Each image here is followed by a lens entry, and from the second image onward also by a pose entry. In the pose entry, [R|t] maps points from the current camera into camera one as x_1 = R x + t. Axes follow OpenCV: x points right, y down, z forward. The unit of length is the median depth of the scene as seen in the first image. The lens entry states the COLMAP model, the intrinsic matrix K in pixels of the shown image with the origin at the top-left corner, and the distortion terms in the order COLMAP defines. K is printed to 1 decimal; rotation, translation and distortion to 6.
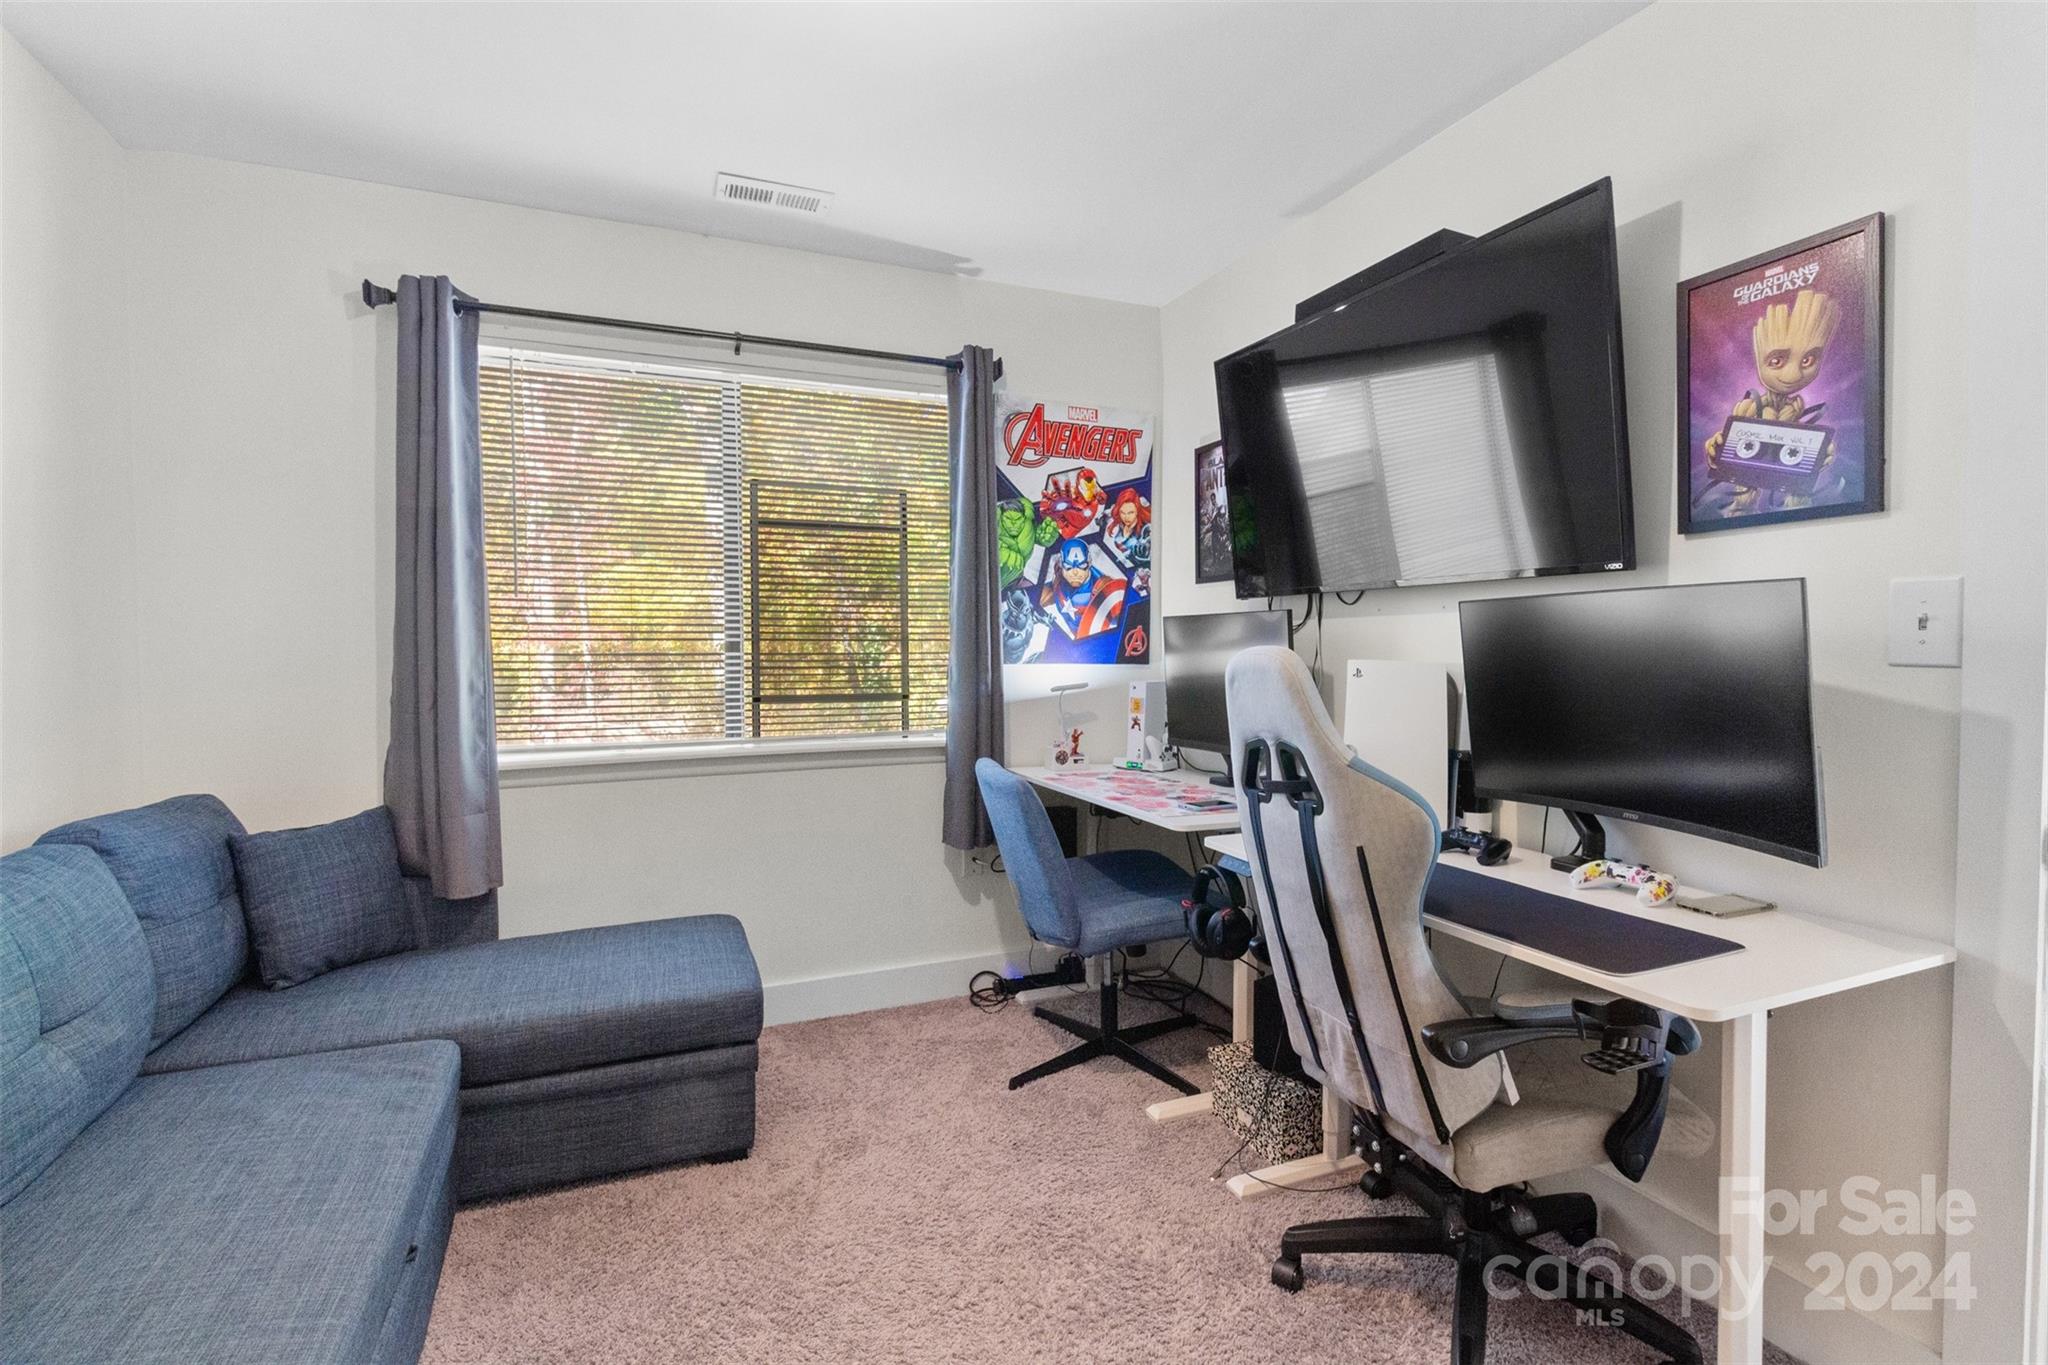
lens RADIAL K [[948.3, 0, 1038.1], [0, 948.3, 666.0], [0, 0, 1]] dist [-0.000268, 0.000151]
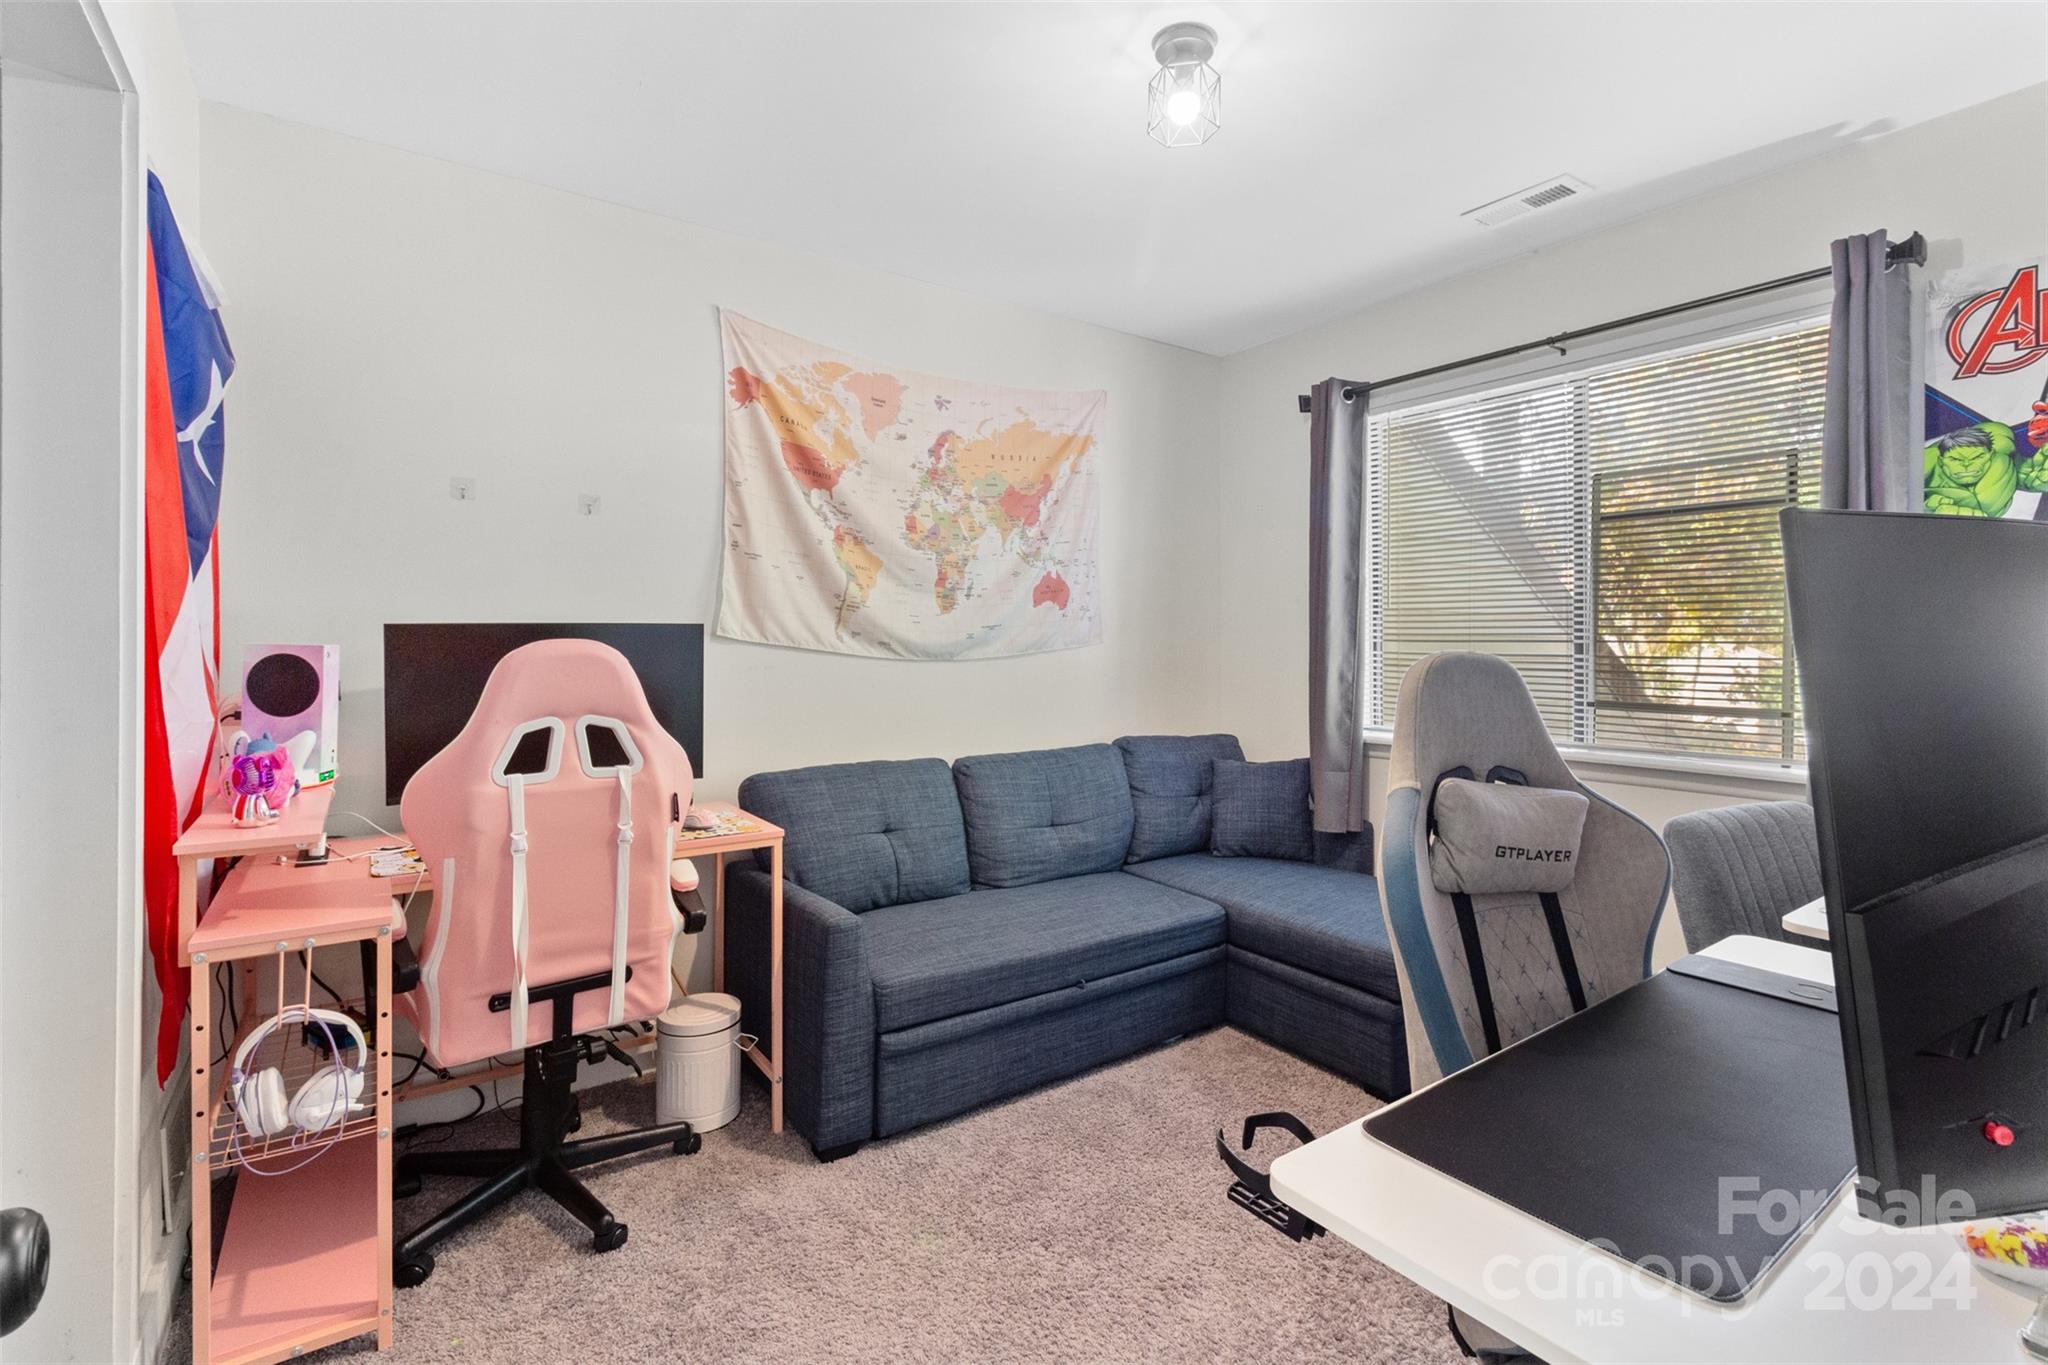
lens RADIAL K [[960.0, 0, 1026.1], [0, 960.0, 644.5], [0, 0, 1]] dist [0.001677, 0.002199]
pose [[0.207397, 0.002810, -0.978253, 0.501954], [-0.022021, 0.999756, -0.001796, -0.010336], [0.978009, 0.021915, 0.207409, 0.226400]]
